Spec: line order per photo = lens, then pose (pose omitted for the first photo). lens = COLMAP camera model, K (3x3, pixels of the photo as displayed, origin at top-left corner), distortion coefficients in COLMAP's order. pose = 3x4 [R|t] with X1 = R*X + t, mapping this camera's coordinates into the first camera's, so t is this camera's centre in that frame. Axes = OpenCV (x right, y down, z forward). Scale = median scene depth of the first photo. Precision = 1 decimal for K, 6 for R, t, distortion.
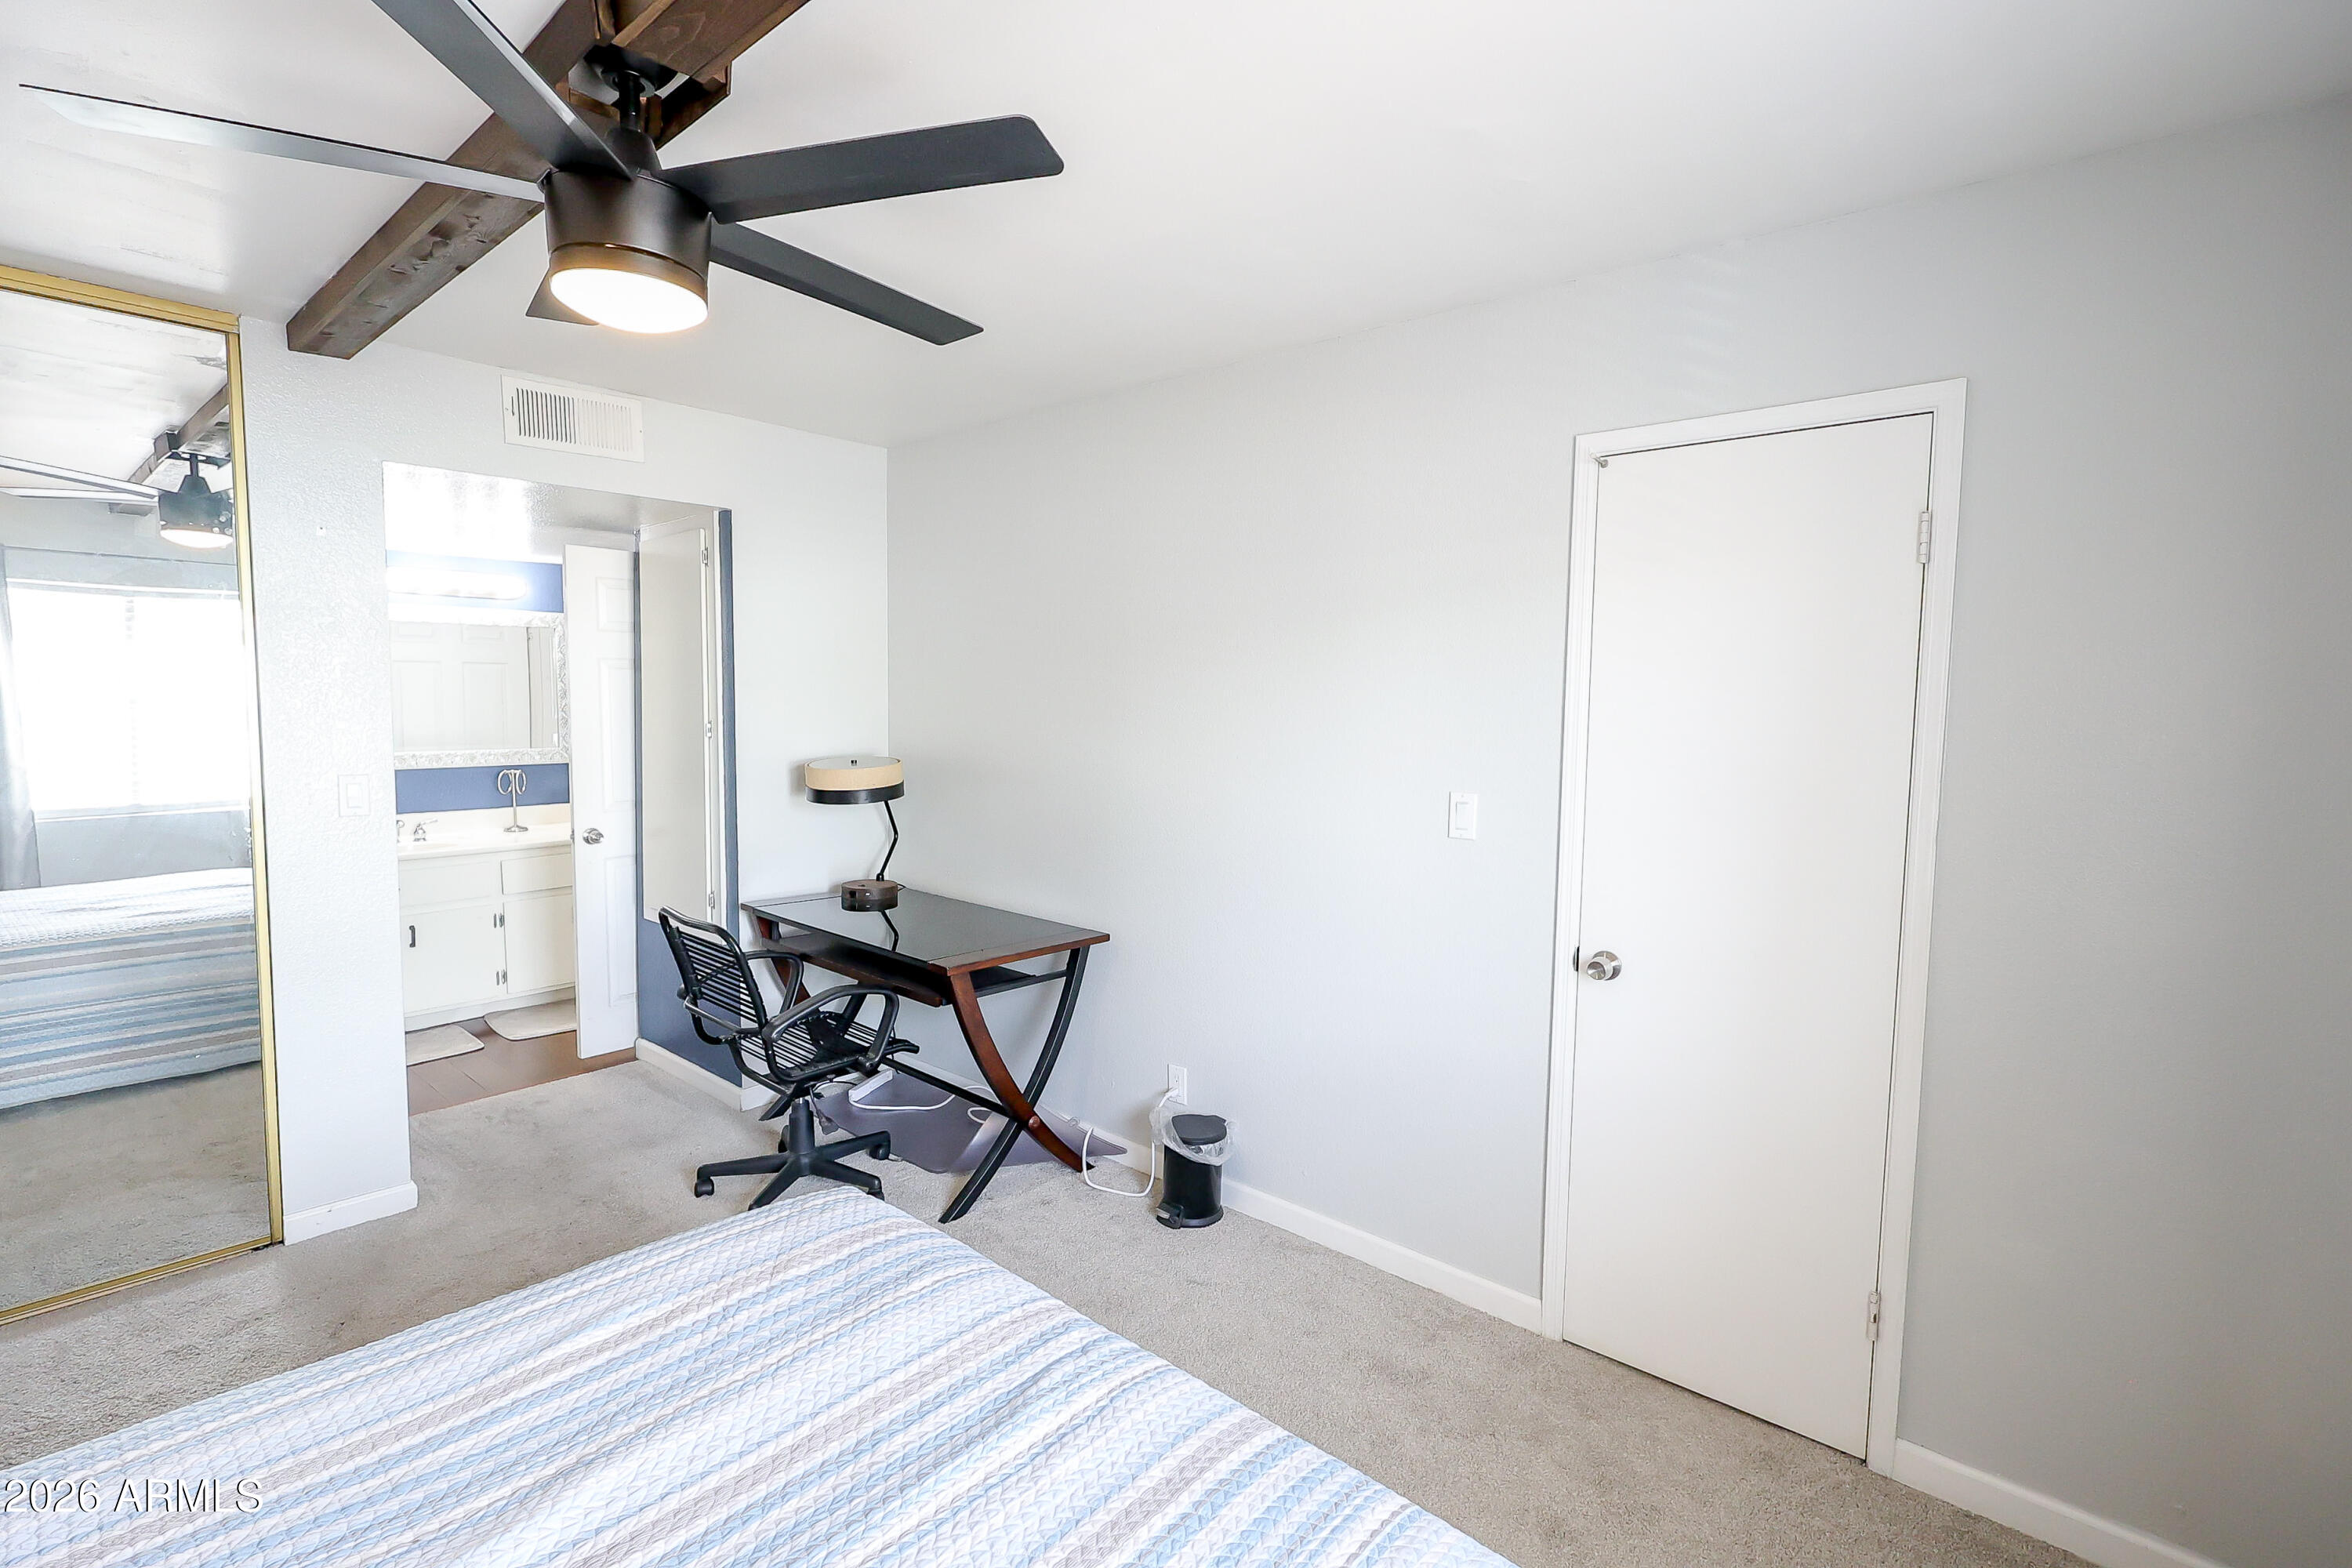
lens RADIAL K [[1086.5, 0, 1176.0], [0, 1086.5, 784.0], [0, 0, 1]] dist [0.001261, 0.000090]
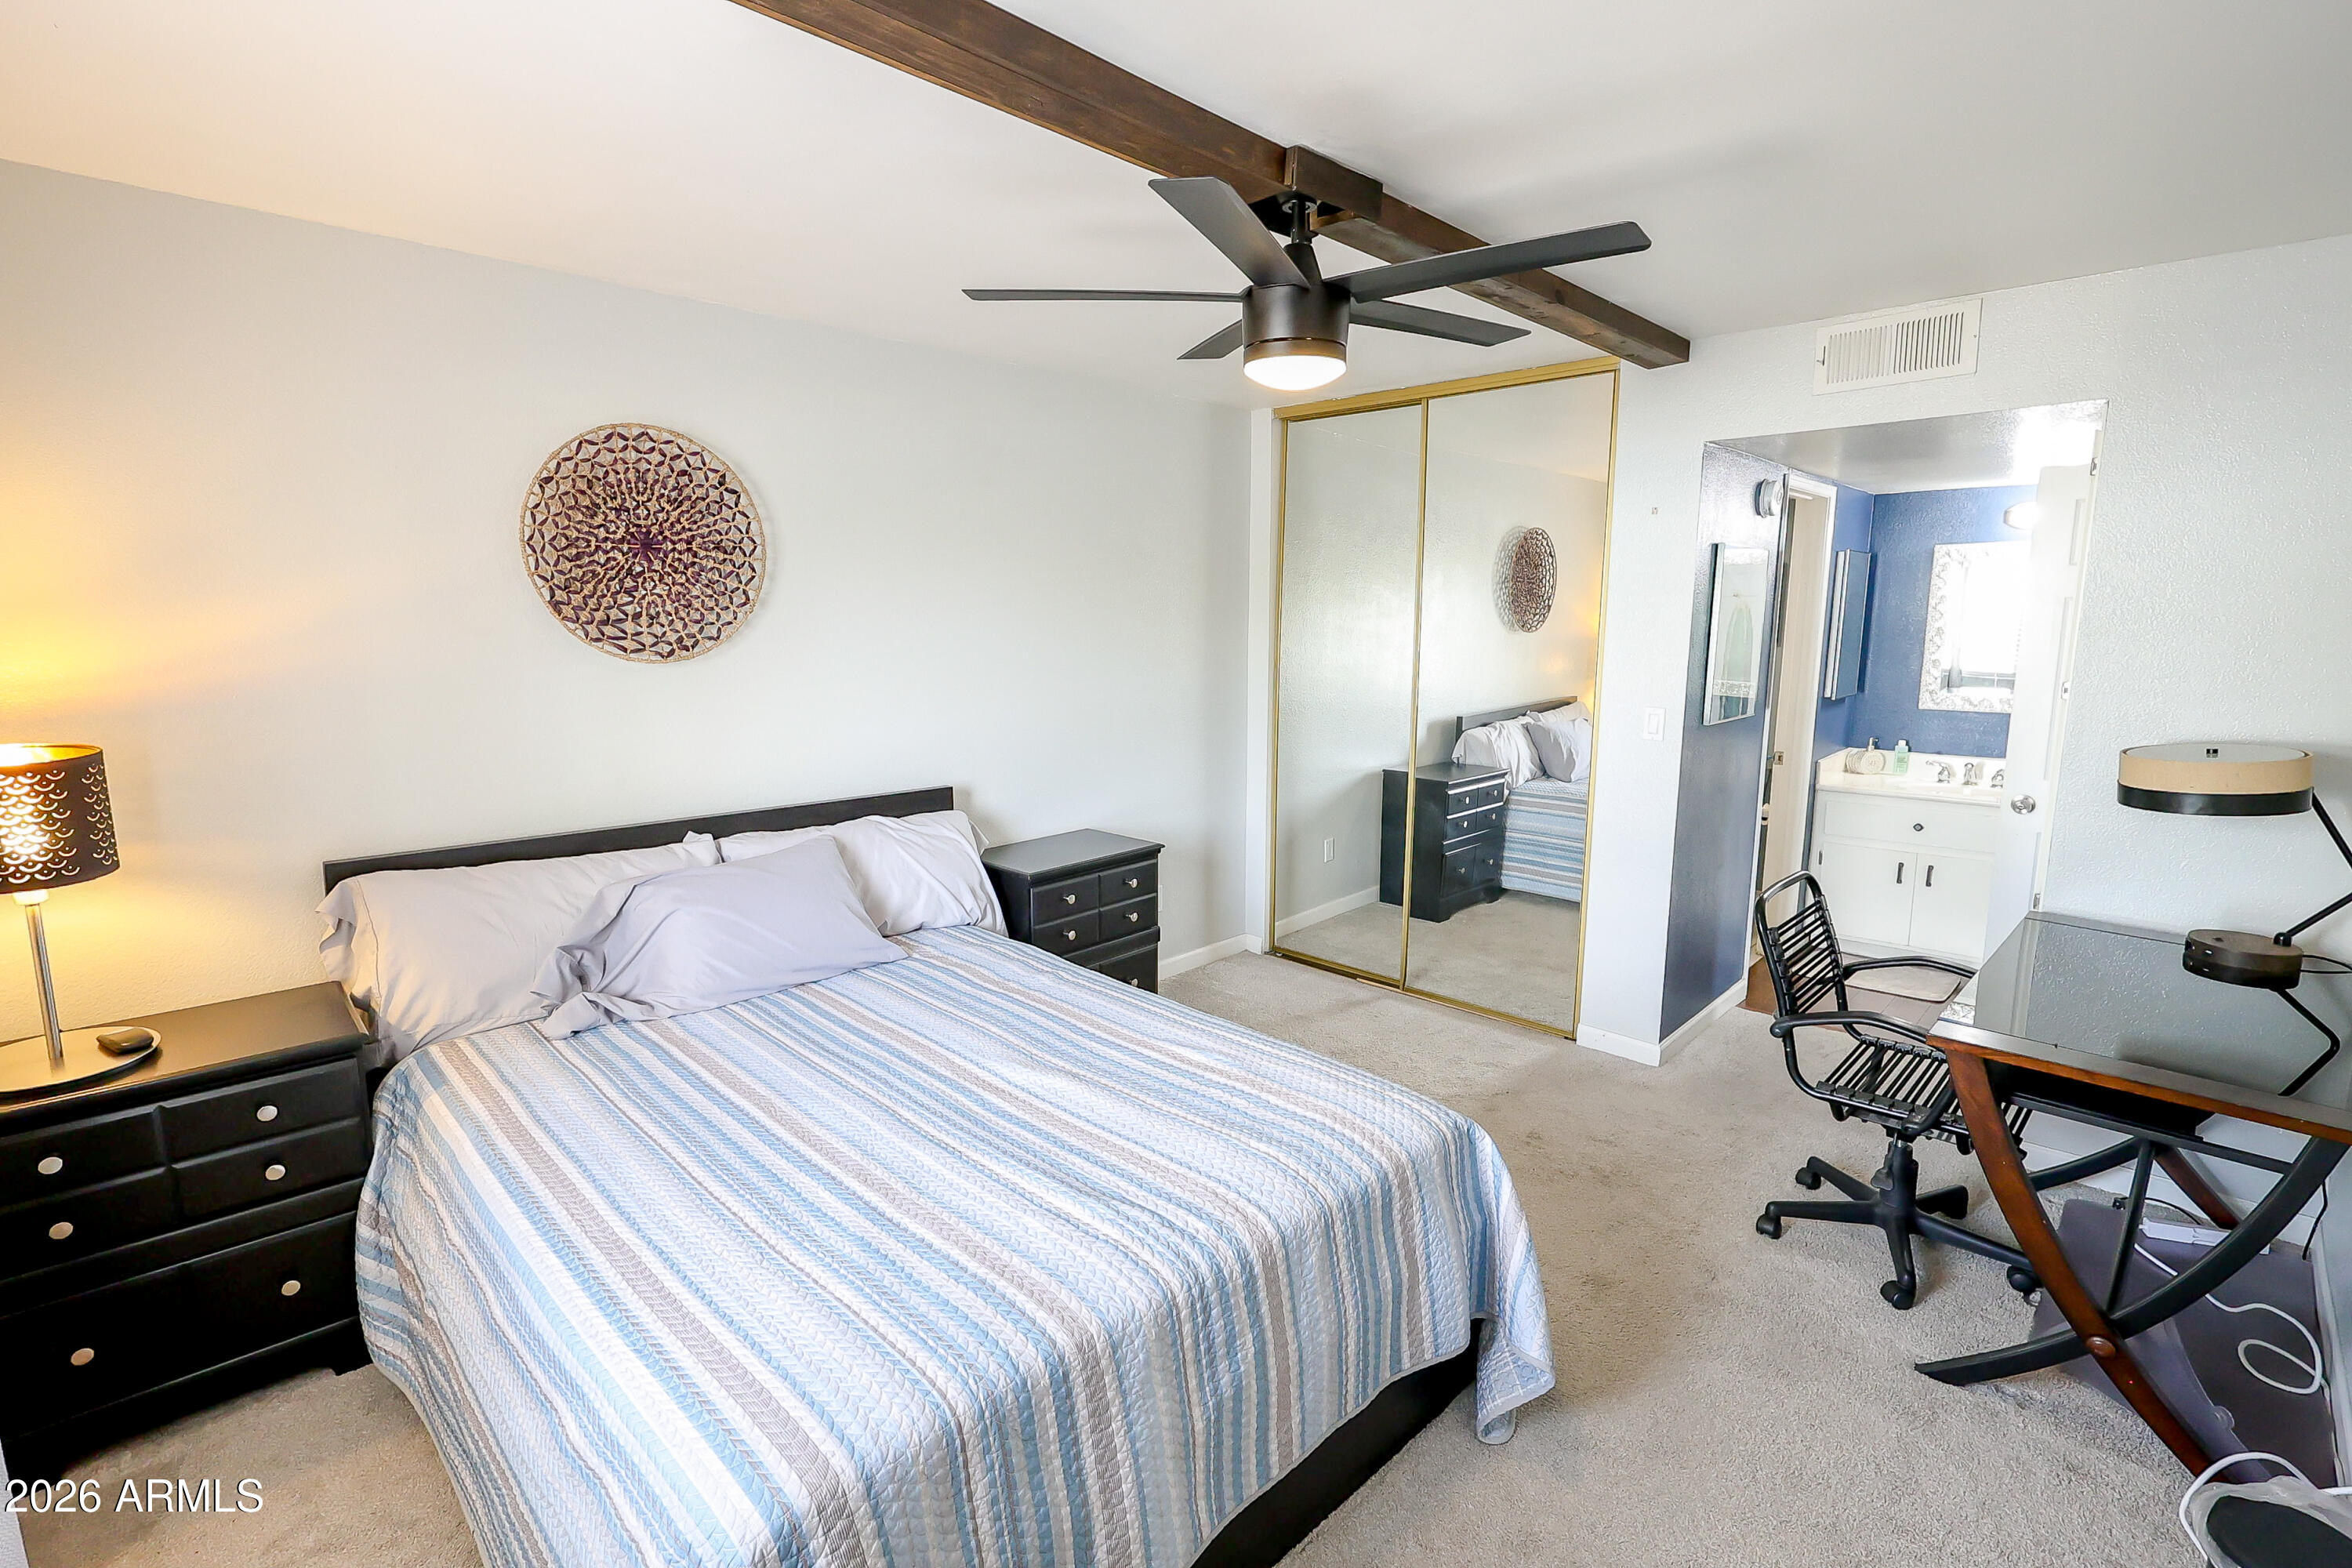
lens RADIAL K [[1086.5, 0, 1176.0], [0, 1086.5, 784.0], [0, 0, 1]] dist [0.001261, 0.000090]
pose [[-0.056157, 0.142619, -0.988183, 0.921823], [-0.074021, 0.986427, 0.146572, -0.115691], [0.995674, 0.081378, -0.044838, 0.926195]]
